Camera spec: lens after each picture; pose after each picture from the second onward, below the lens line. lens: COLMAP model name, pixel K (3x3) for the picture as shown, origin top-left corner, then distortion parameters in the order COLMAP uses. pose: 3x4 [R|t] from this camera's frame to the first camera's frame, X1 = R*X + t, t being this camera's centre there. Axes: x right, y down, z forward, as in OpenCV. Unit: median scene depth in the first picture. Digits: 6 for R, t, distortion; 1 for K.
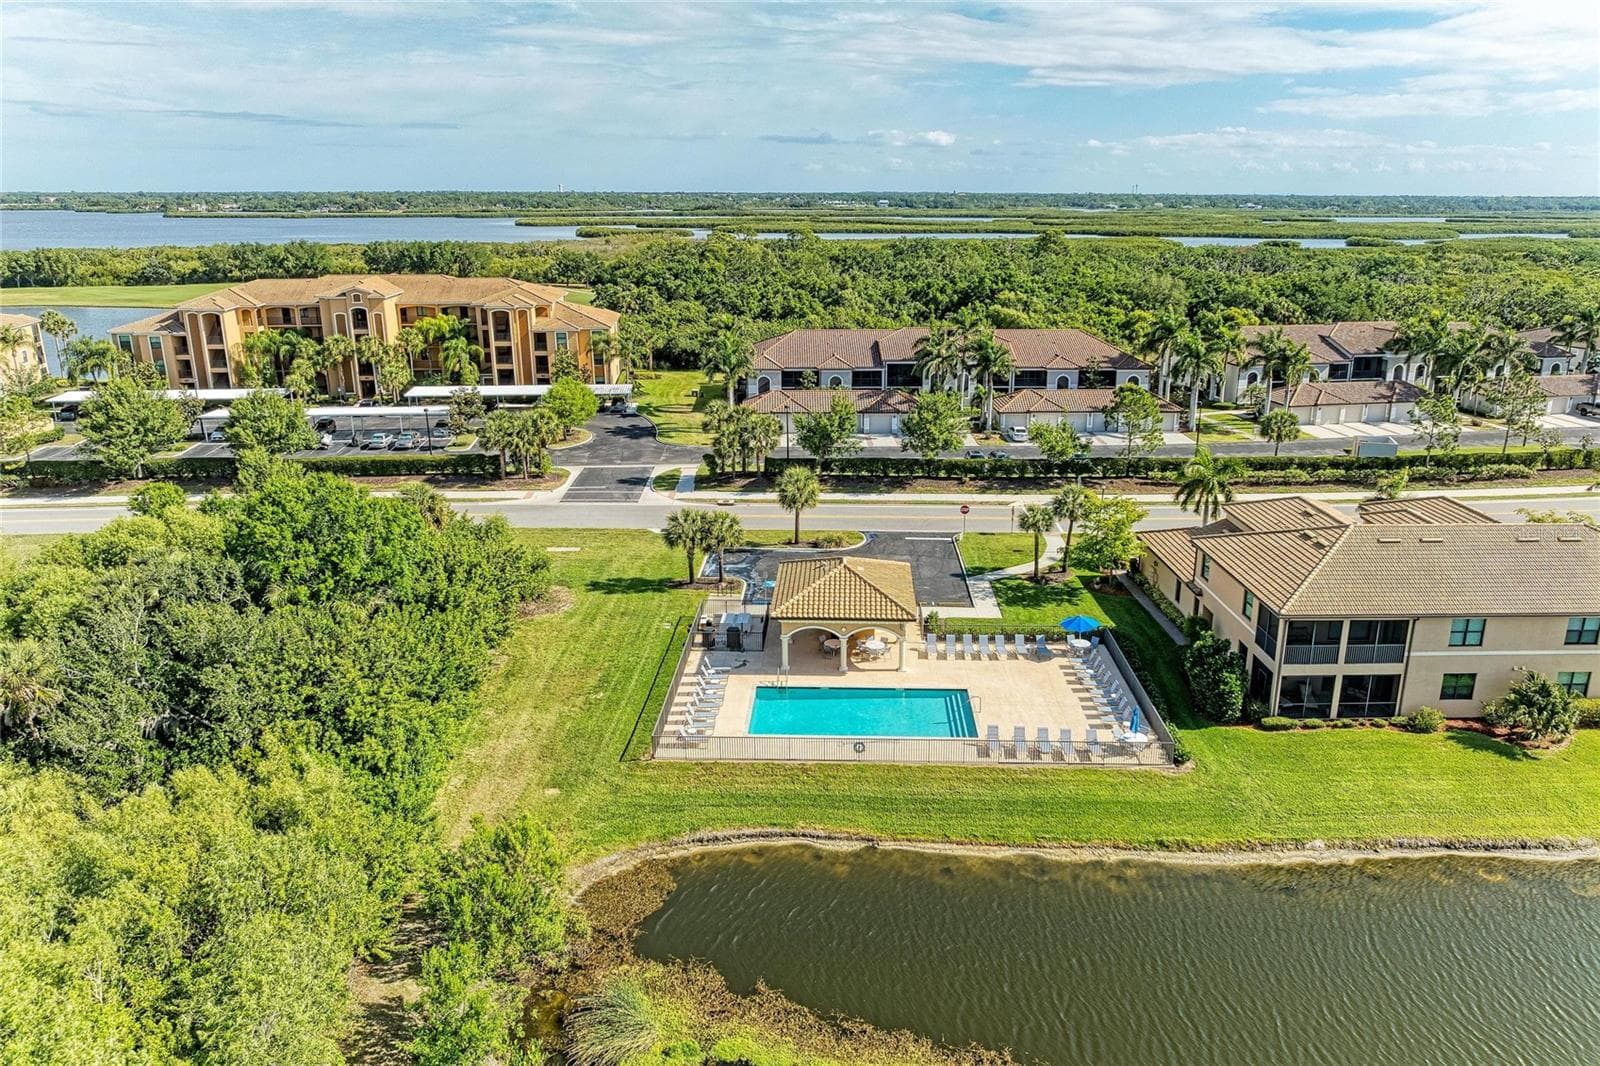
lens RADIAL K [[1088.9, 0, 808.2], [0, 1088.9, 542.0], [0, 0, 1]] dist [-0.040649, 0.018631]
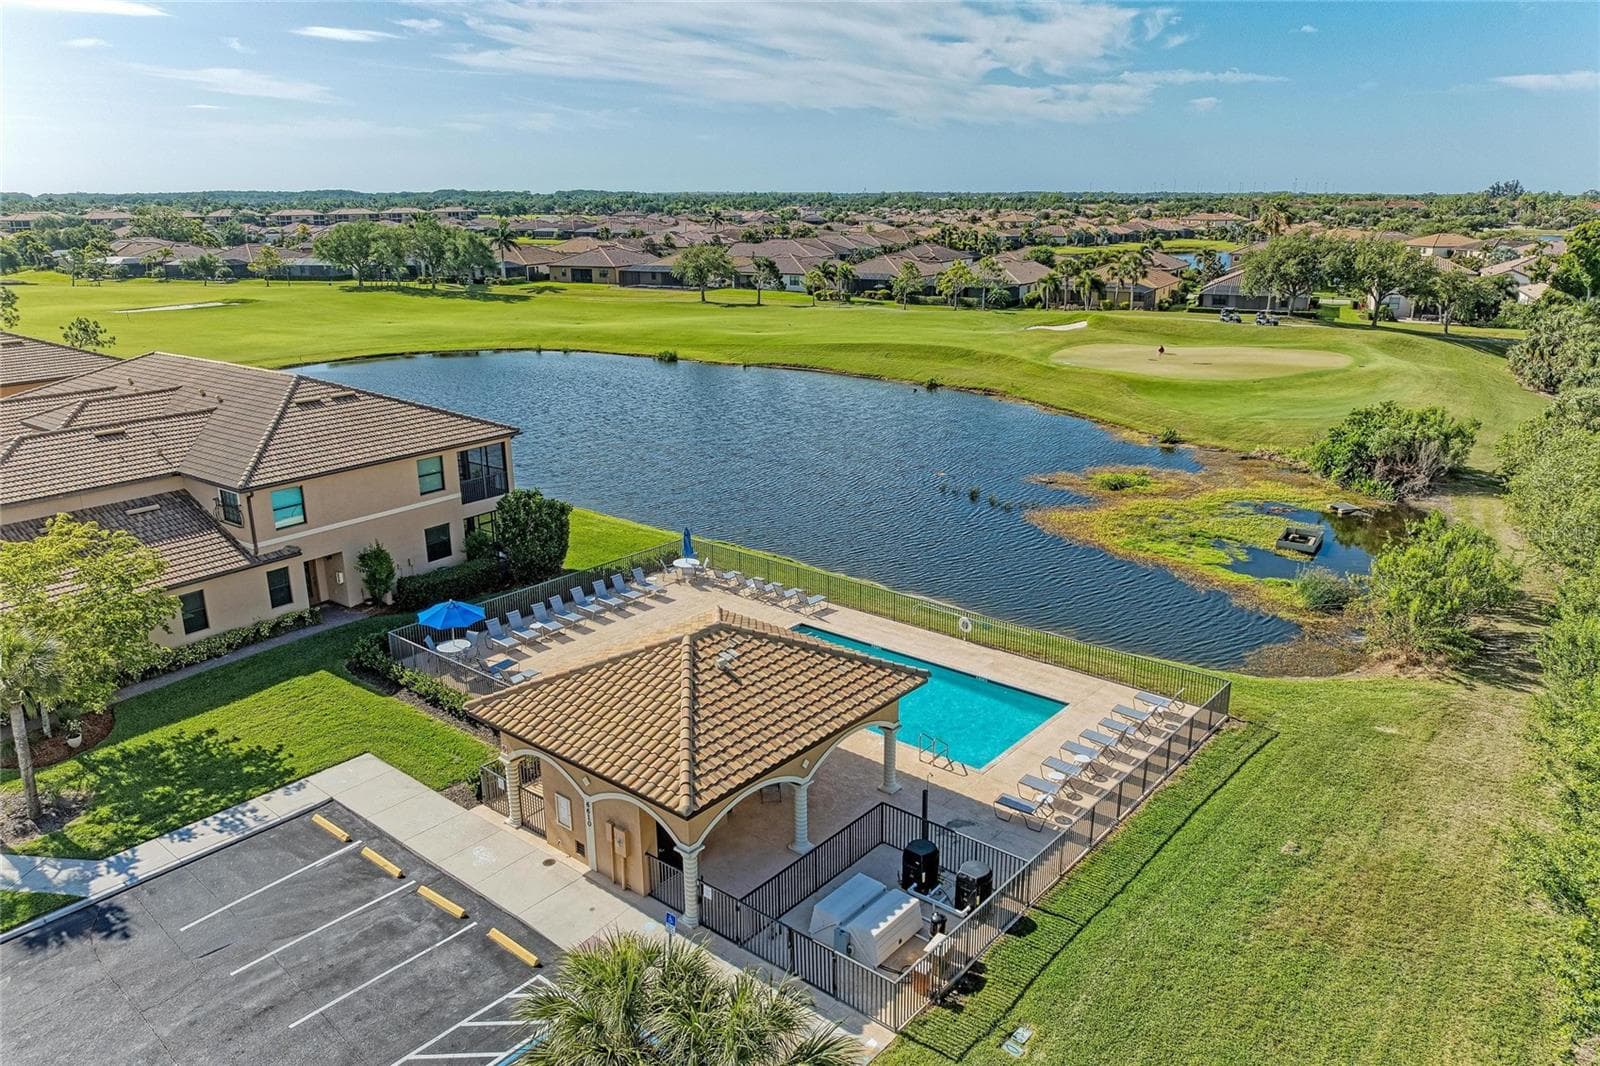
lens RADIAL K [[1088.9, 0, 808.2], [0, 1088.9, 542.0], [0, 0, 1]] dist [-0.040649, 0.018631]
pose [[-0.802073, -0.160395, 0.575284, -0.205736], [0.185944, 0.848317, 0.495766, -0.189500], [-0.567541, 0.504611, -0.650588, 1.113336]]
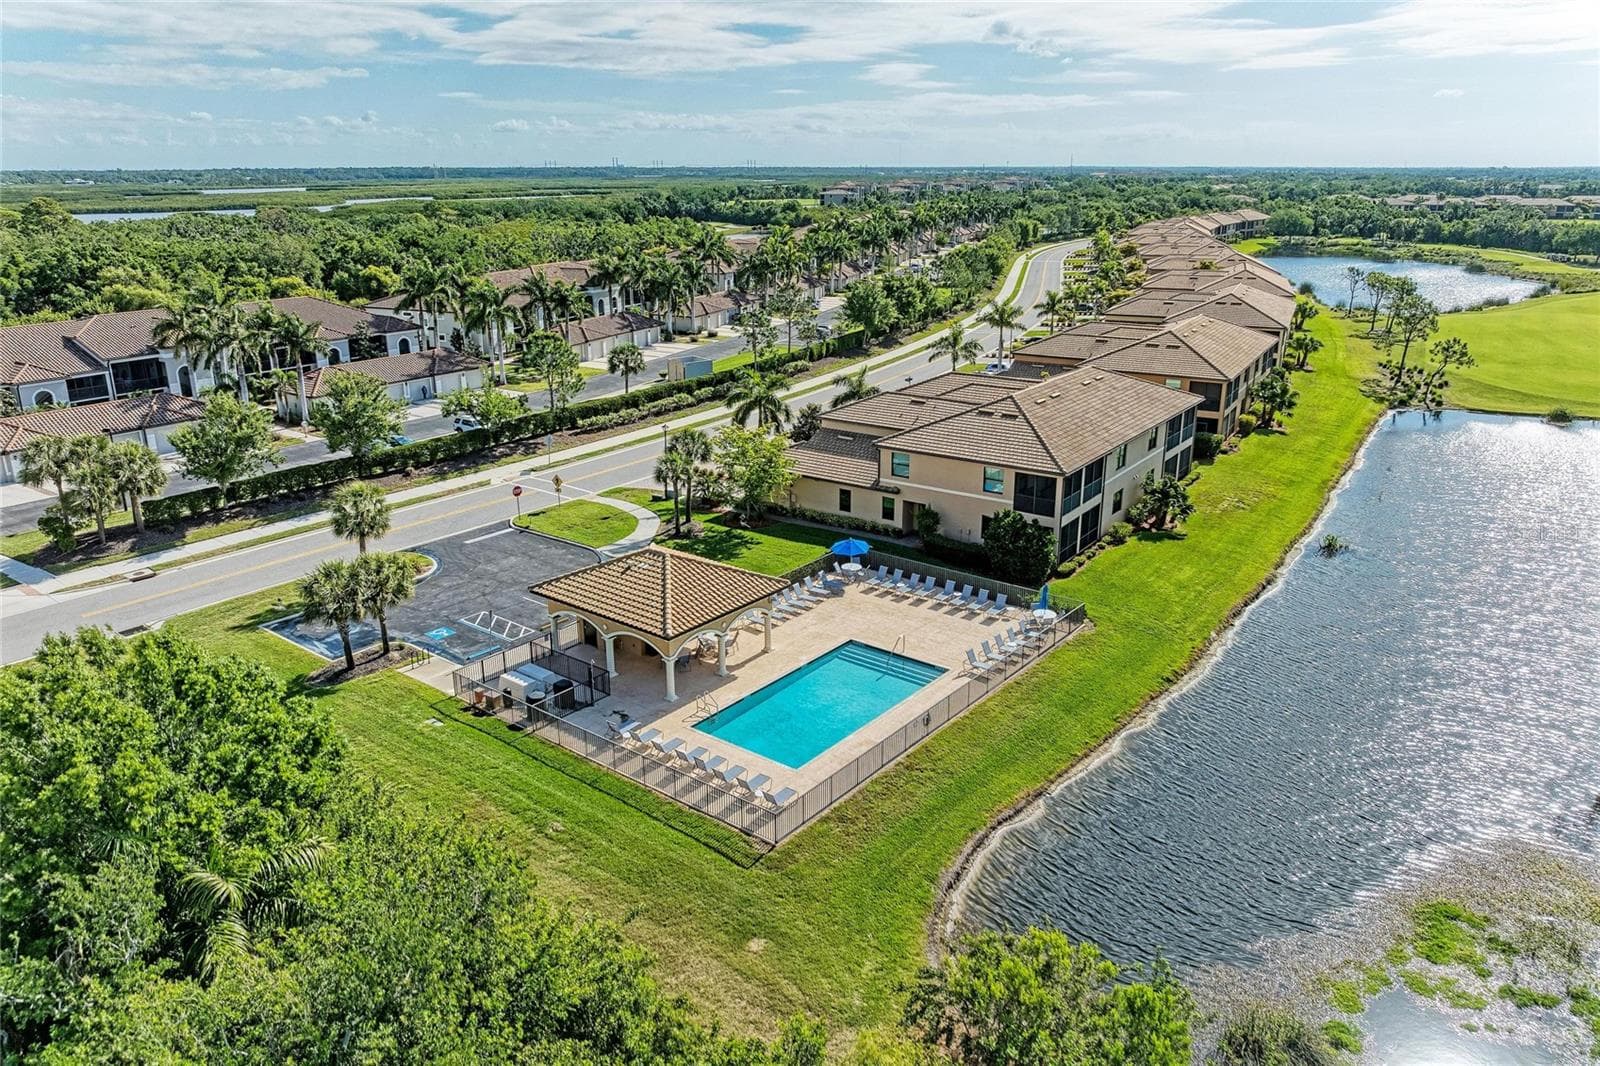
lens RADIAL K [[1088.9, 0, 808.2], [0, 1088.9, 542.0], [0, 0, 1]] dist [-0.040649, 0.018631]
pose [[0.594673, -0.261783, 0.760154, -0.454908], [0.243096, 0.959793, 0.140360, -0.067308], [-0.766335, 0.101322, 0.634401, 0.359111]]
